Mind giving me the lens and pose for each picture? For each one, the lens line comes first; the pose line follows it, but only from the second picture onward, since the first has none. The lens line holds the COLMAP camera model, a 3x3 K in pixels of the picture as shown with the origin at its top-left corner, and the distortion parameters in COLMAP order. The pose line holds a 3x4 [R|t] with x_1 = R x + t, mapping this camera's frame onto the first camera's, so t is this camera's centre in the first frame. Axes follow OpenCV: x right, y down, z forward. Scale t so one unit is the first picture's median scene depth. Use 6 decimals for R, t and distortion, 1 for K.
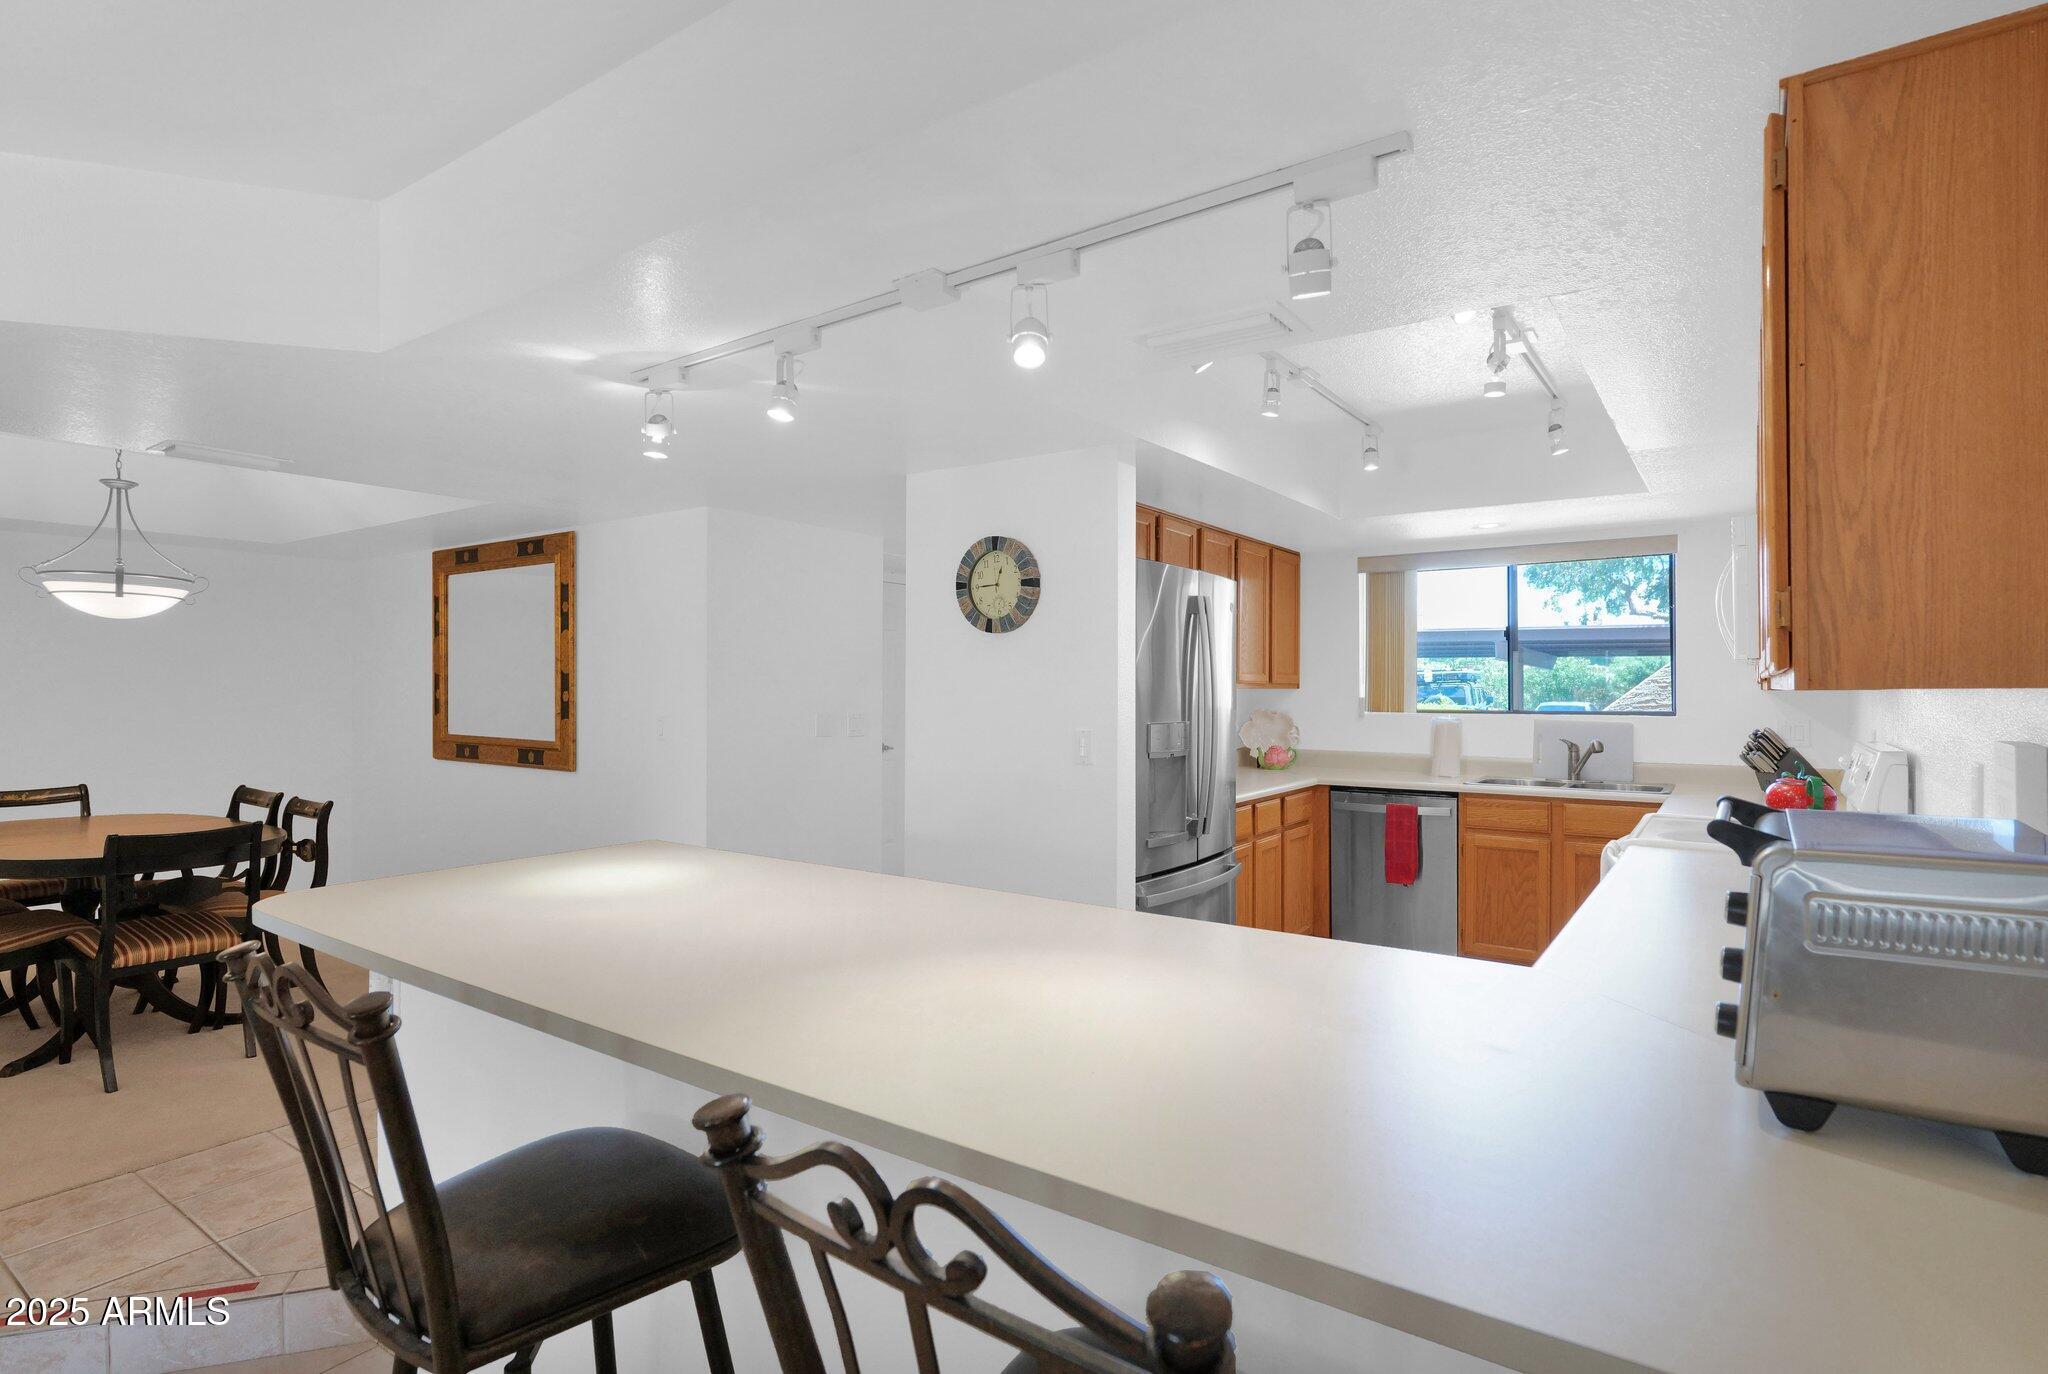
lens RADIAL K [[1031.0, 0, 1019.2], [0, 1031.0, 699.5], [0, 0, 1]] dist [-0.004375, -0.000267]
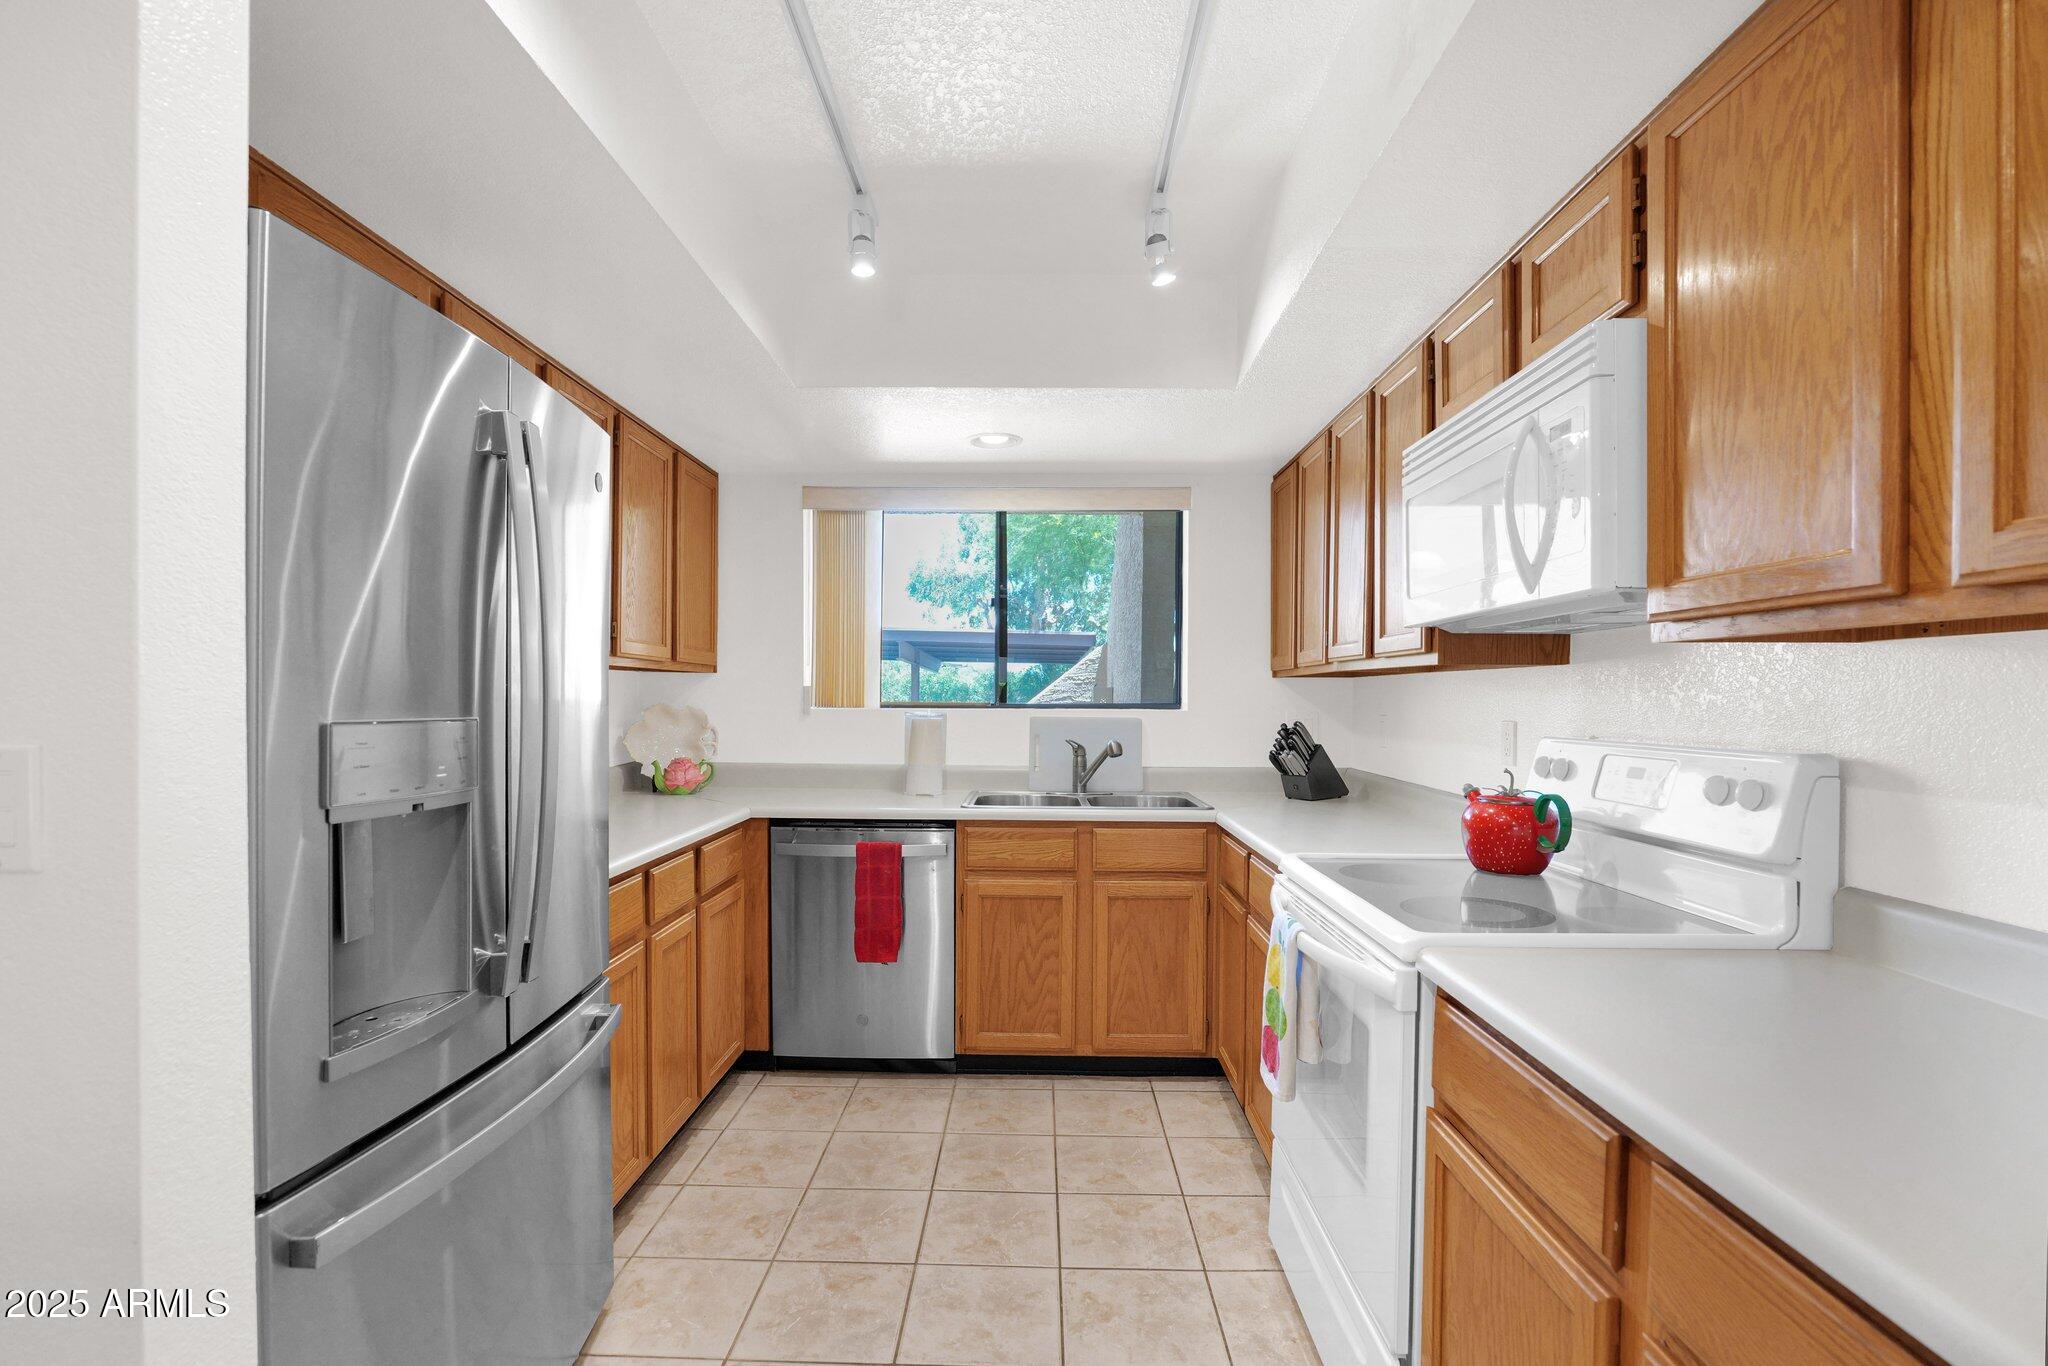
lens RADIAL K [[946.9, 0, 1024.3], [0, 946.9, 712.4], [0, 0, 1]] dist [-0.024305, 0.001818]
pose [[0.823844, -0.003783, 0.566804, 0.115583], [-0.000473, 0.999973, 0.007362, 0.014557], [-0.566817, -0.006334, 0.823820, 0.500851]]
